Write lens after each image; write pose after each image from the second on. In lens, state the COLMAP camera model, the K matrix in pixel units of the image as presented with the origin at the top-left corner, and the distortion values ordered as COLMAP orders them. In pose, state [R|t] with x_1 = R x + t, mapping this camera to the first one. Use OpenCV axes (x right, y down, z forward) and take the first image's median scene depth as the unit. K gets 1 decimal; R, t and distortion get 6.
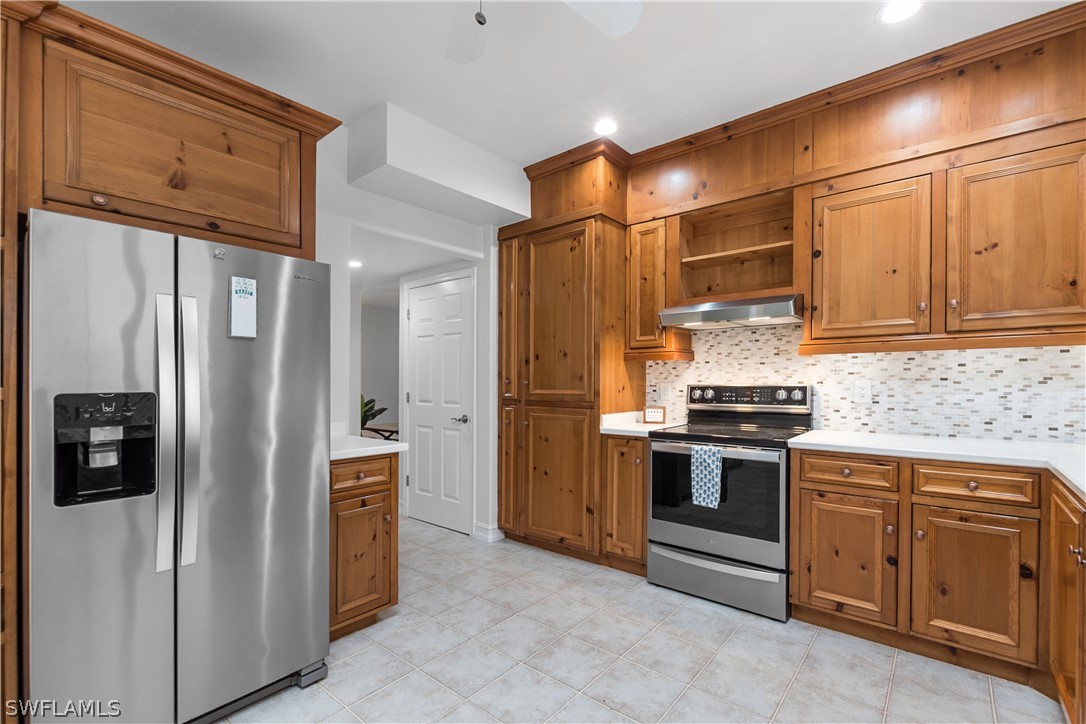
lens RADIAL K [[483.5, 0, 522.0], [0, 483.5, 384.3], [0, 0, 1]] dist [-0.001766, -0.001186]
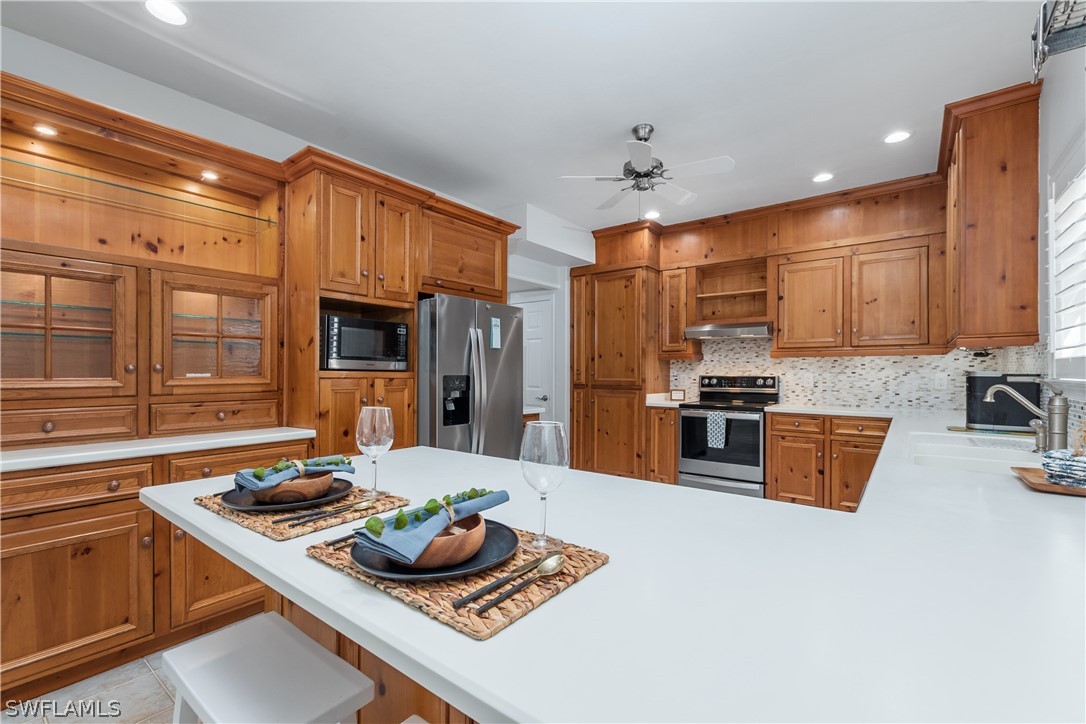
lens RADIAL K [[483.5, 0, 517.4], [0, 483.5, 366.1], [0, 0, 1]] dist [-0.001766, -0.001186]
pose [[0.999310, 0.009053, 0.036025, -0.345604], [-0.008262, 0.999723, -0.022032, 0.011890], [-0.036214, 0.021719, 0.999108, -0.608904]]
